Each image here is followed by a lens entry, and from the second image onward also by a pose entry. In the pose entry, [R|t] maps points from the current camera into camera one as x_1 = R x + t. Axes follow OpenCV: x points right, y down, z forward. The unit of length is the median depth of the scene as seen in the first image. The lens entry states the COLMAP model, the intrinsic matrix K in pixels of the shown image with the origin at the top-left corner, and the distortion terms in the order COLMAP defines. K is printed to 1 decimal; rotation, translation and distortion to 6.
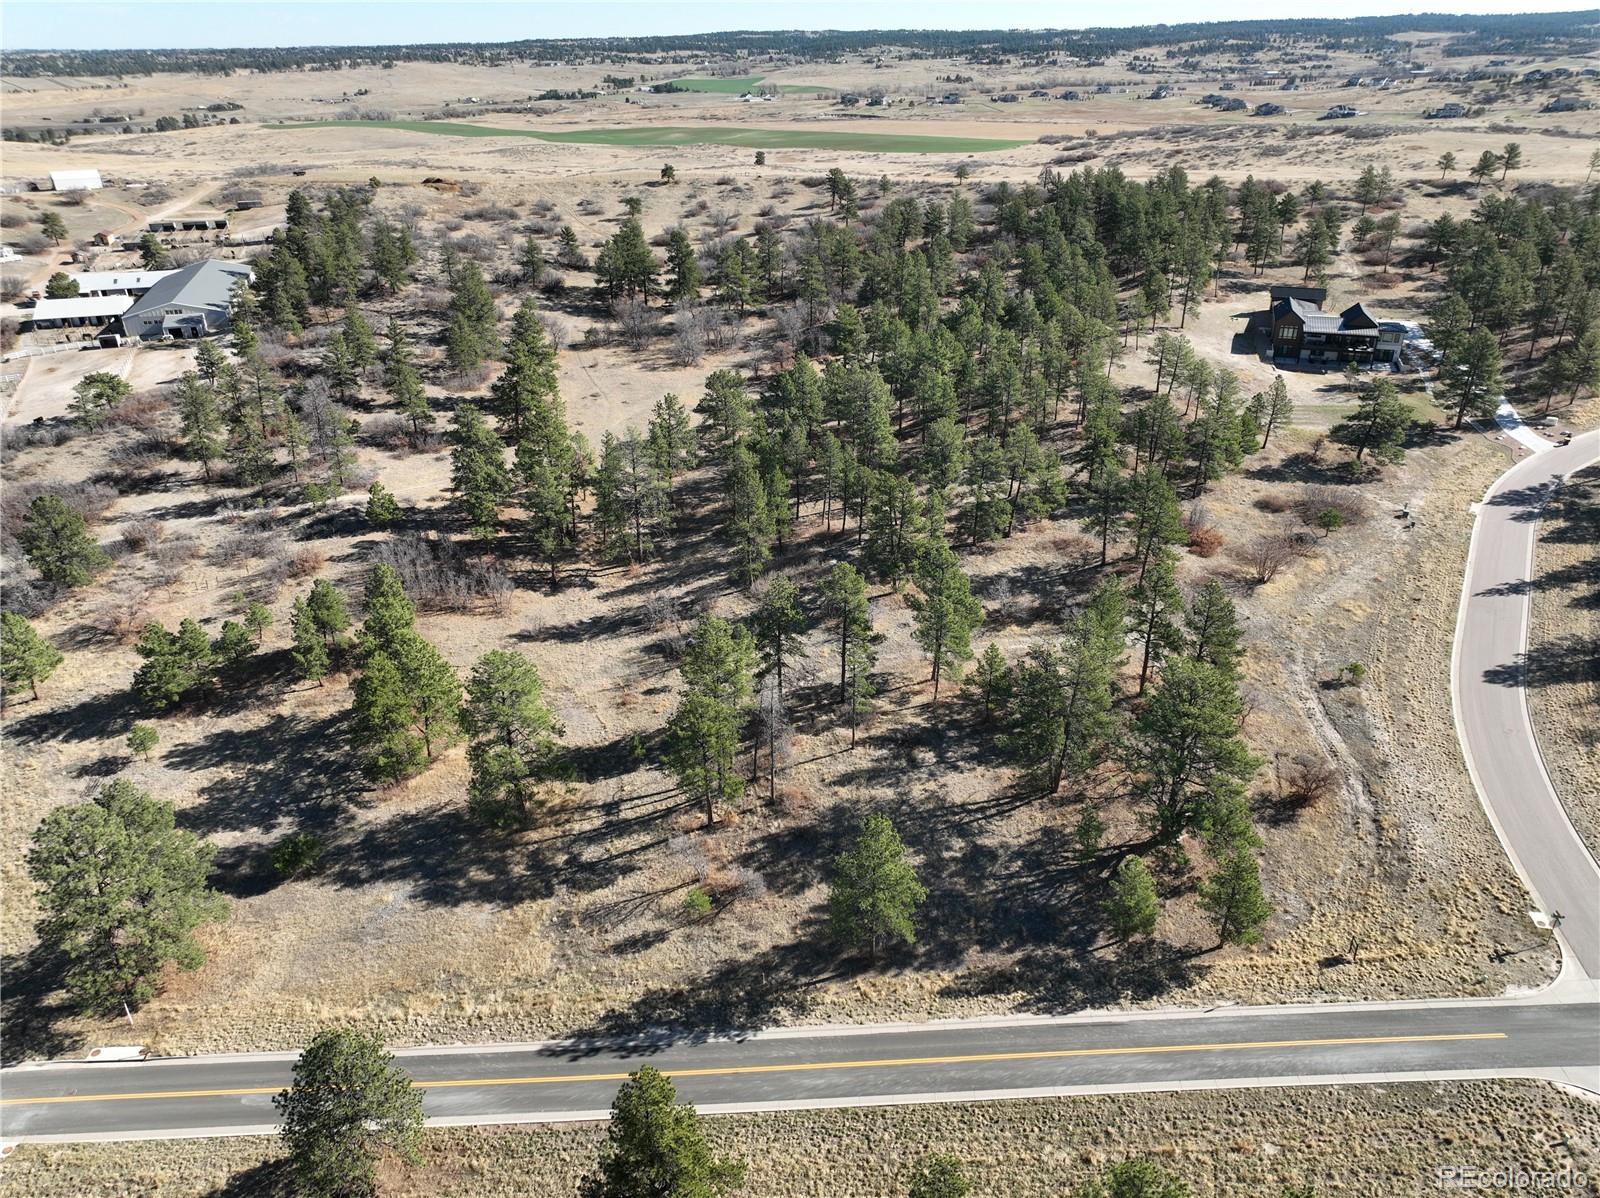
lens RADIAL K [[1122.0, 0, 800.1], [0, 1122.0, 598.1], [0, 0, 1]] dist [-0.006526, 0.024095]
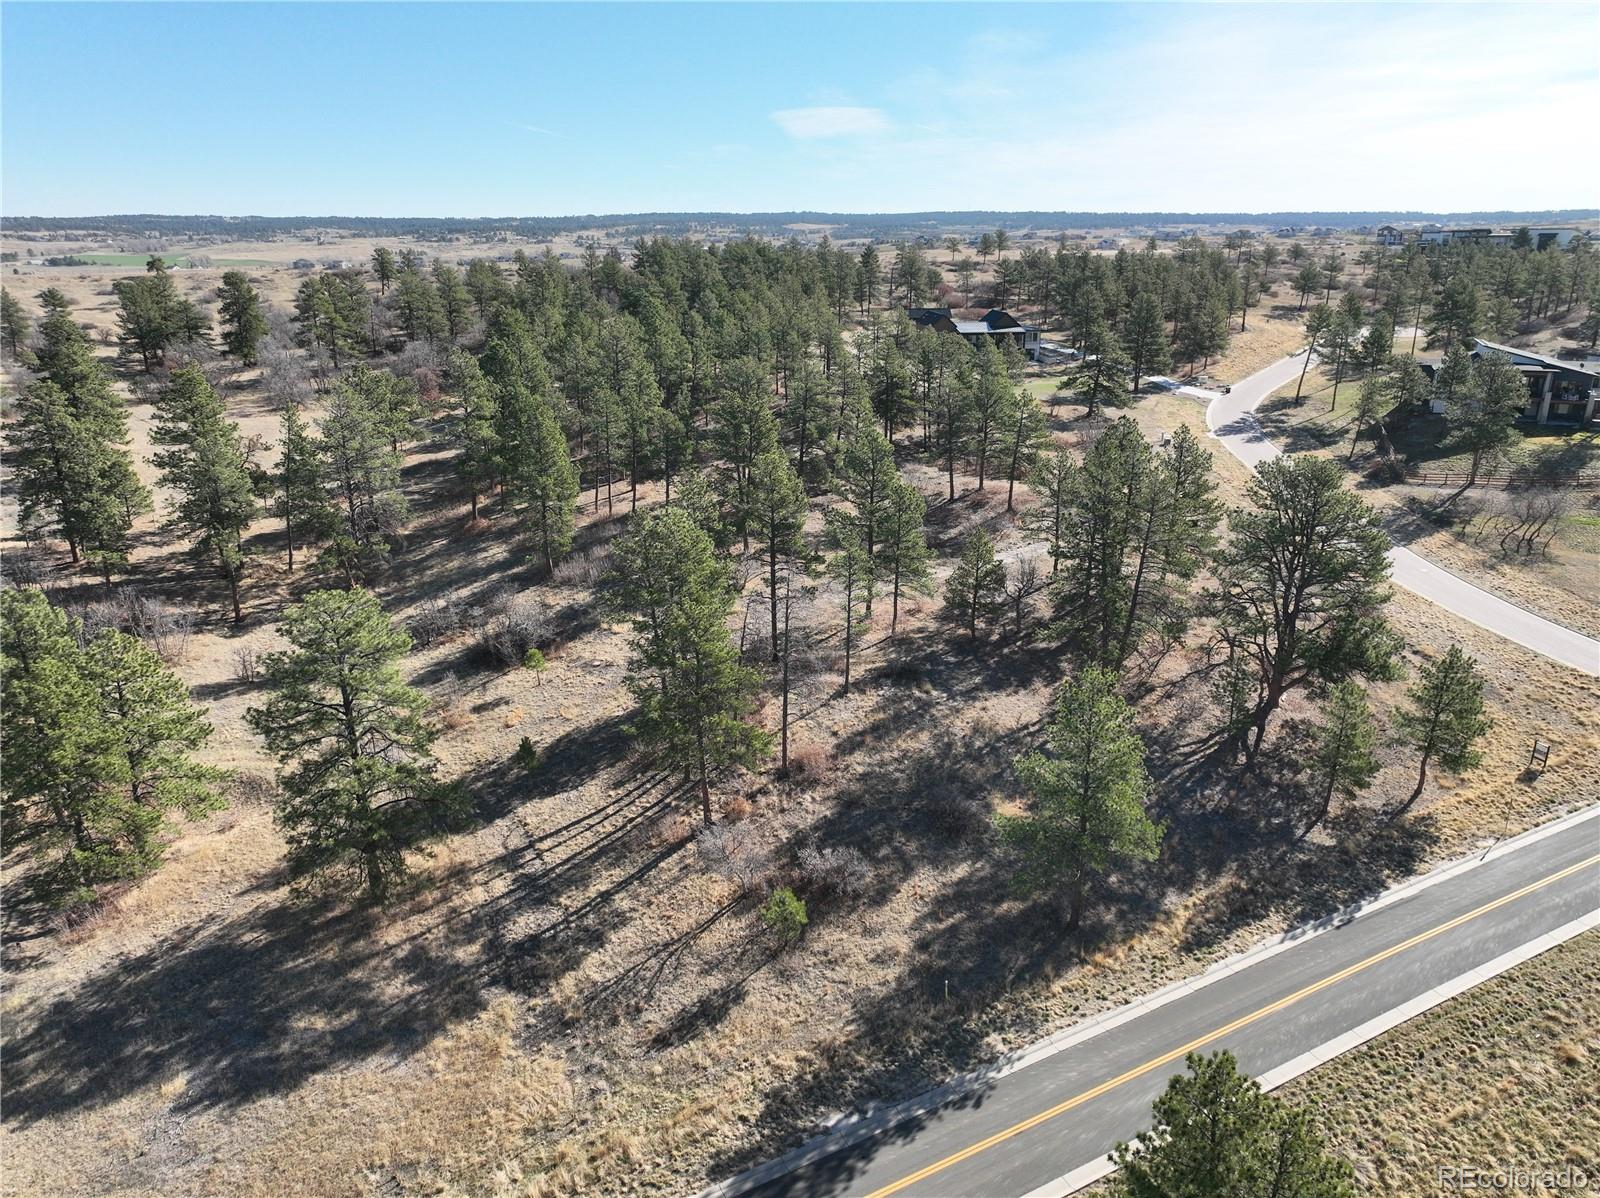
lens RADIAL K [[1122.0, 0, 804.0], [0, 1122.0, 609.7], [0, 0, 1]] dist [-0.006526, 0.024095]
pose [[0.895290, -0.133577, 0.424986, -0.280753], [0.190618, 0.977110, -0.094447, 0.149230], [-0.402643, 0.165568, 0.900259, 0.370822]]
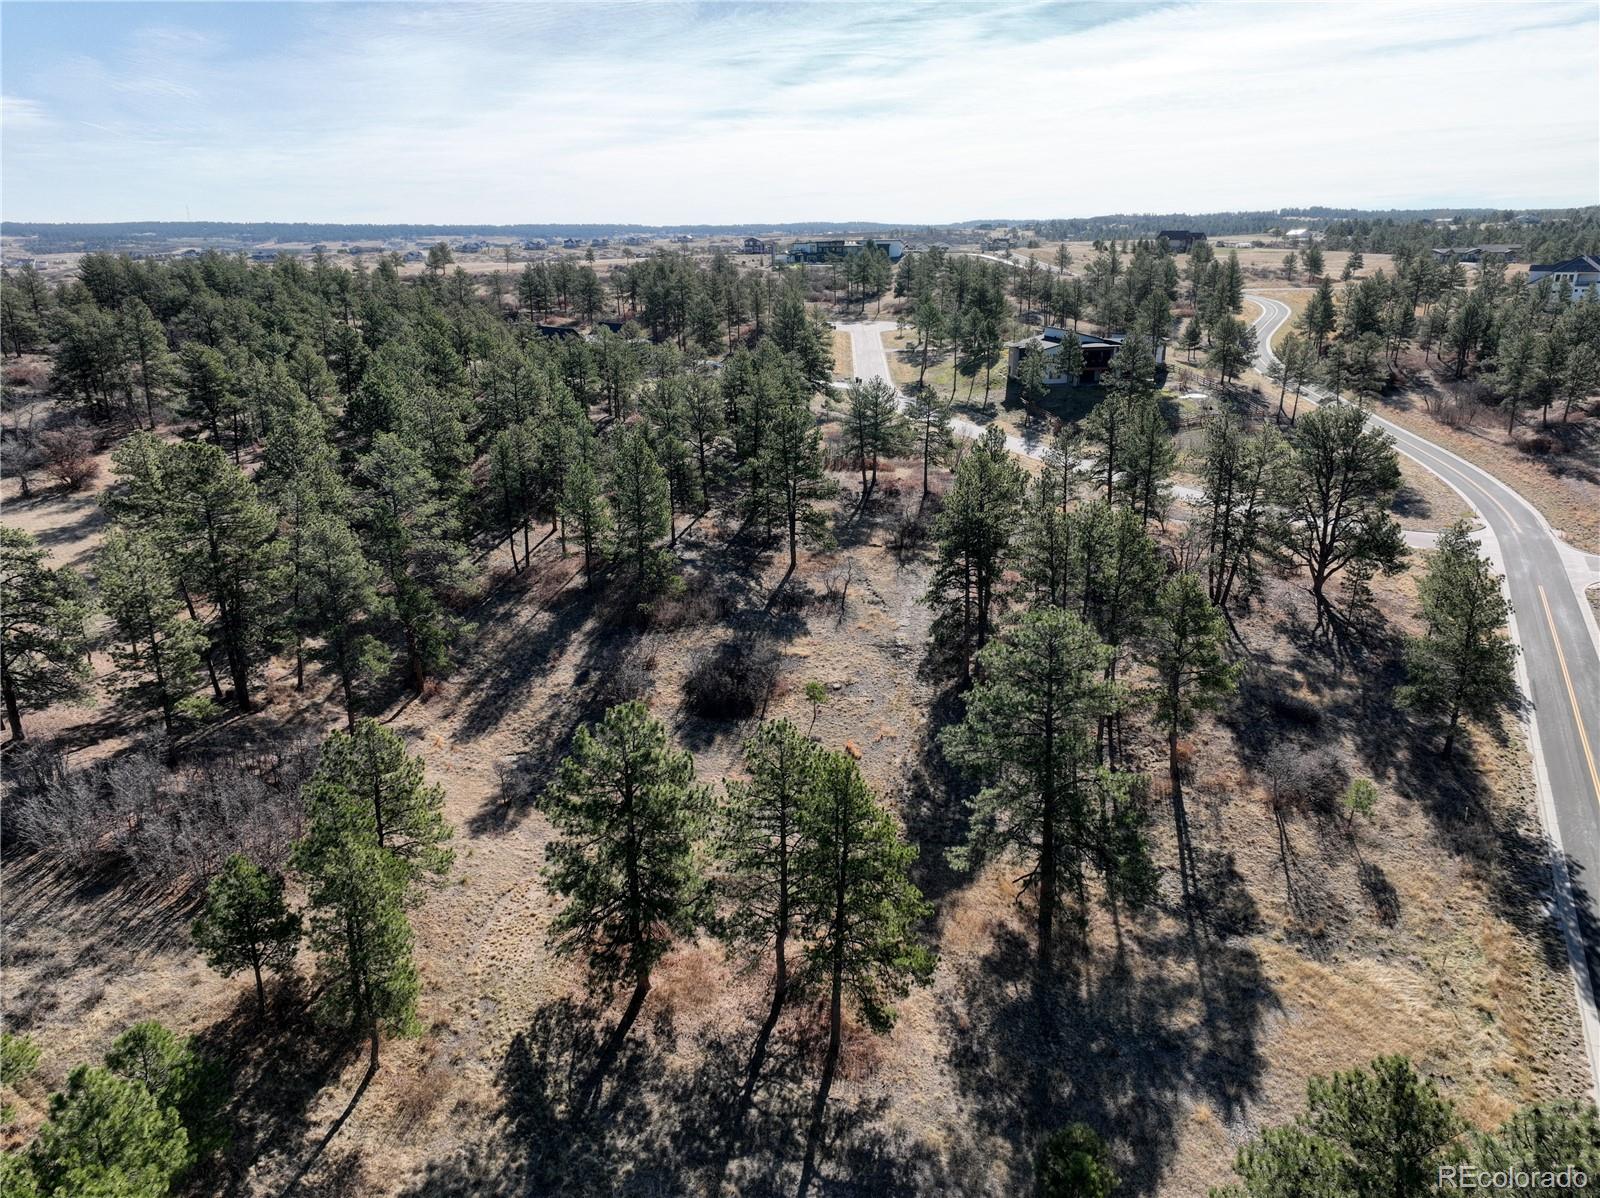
lens RADIAL K [[1122.0, 0, 802.7], [0, 1122.0, 599.3], [0, 0, 1]] dist [-0.006526, 0.024095]
pose [[0.466538, -0.264483, 0.844033, -0.760004], [0.395957, 0.915741, 0.068088, -0.043694], [-0.790924, 0.302435, 0.531951, 0.751287]]
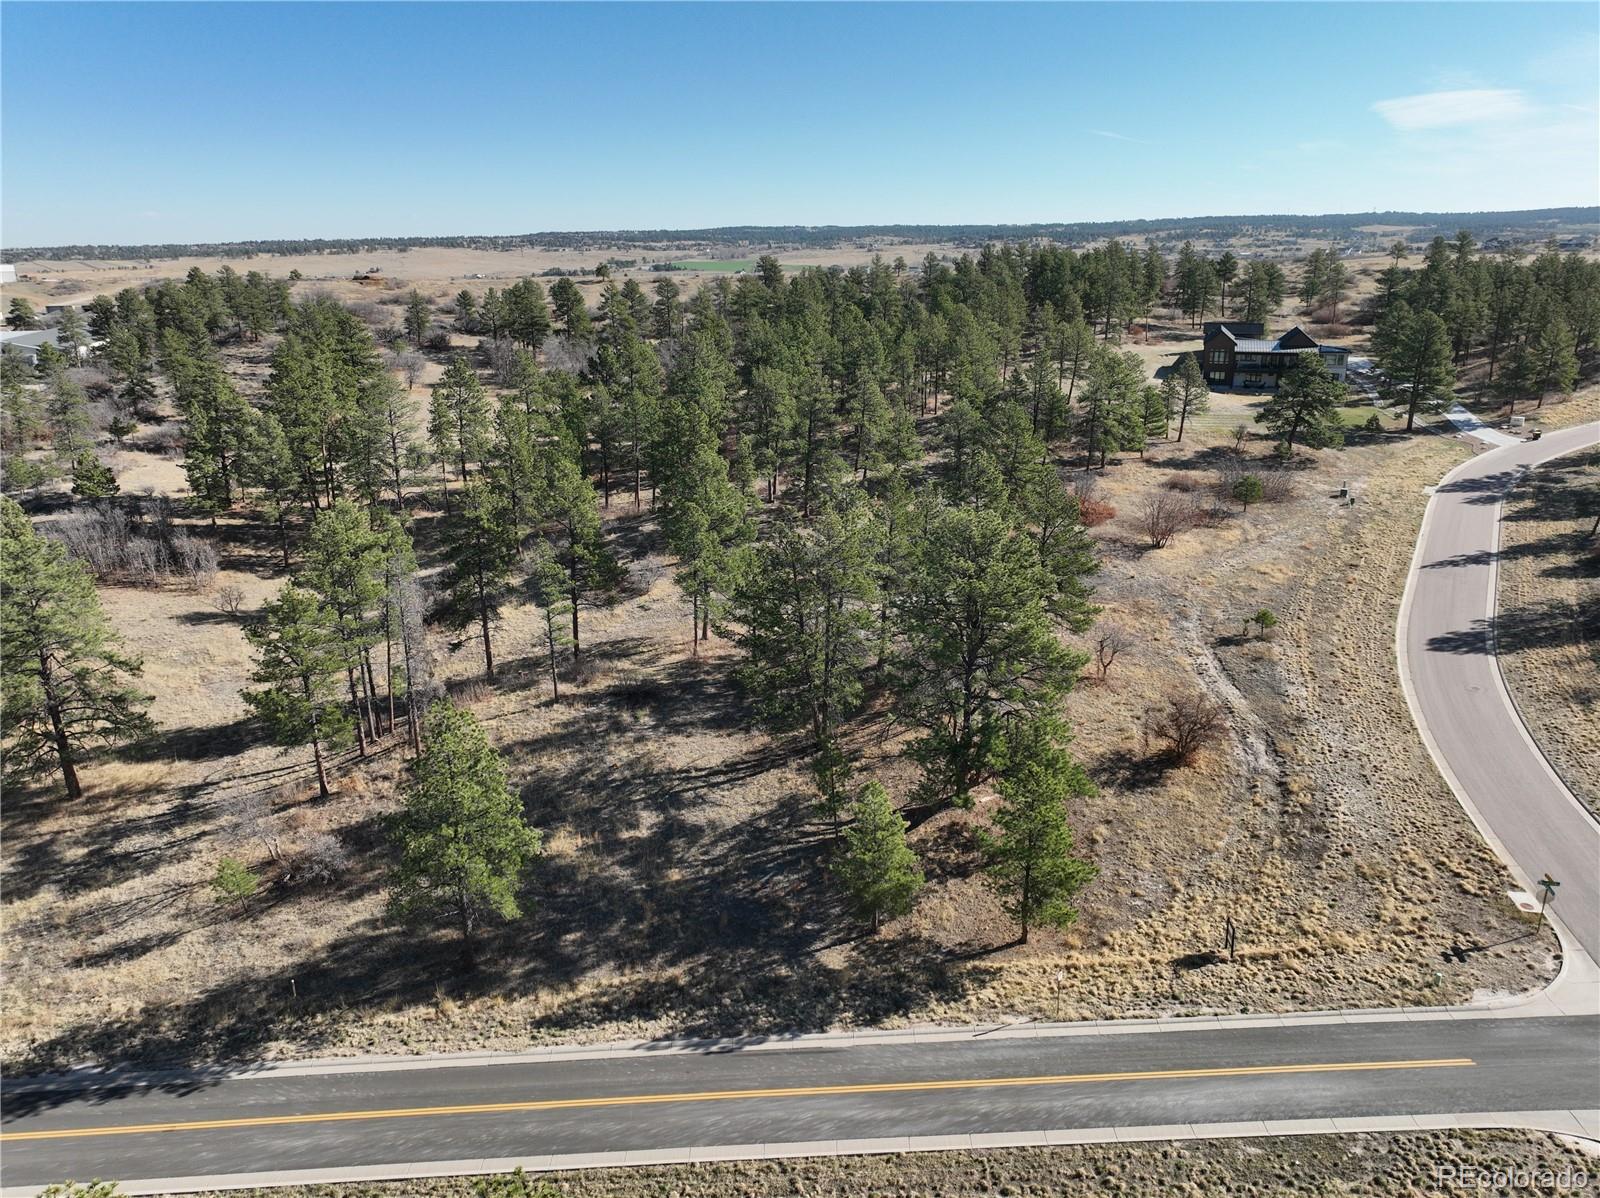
lens RADIAL K [[1122.0, 0, 799.5], [0, 1122.0, 607.7], [0, 0, 1]] dist [-0.006526, 0.024095]
pose [[0.999995, 0.001998, -0.002605, 0.209923], [-0.002350, 0.989726, -0.142960, 0.181312], [0.002293, 0.142965, 0.989725, 0.291465]]
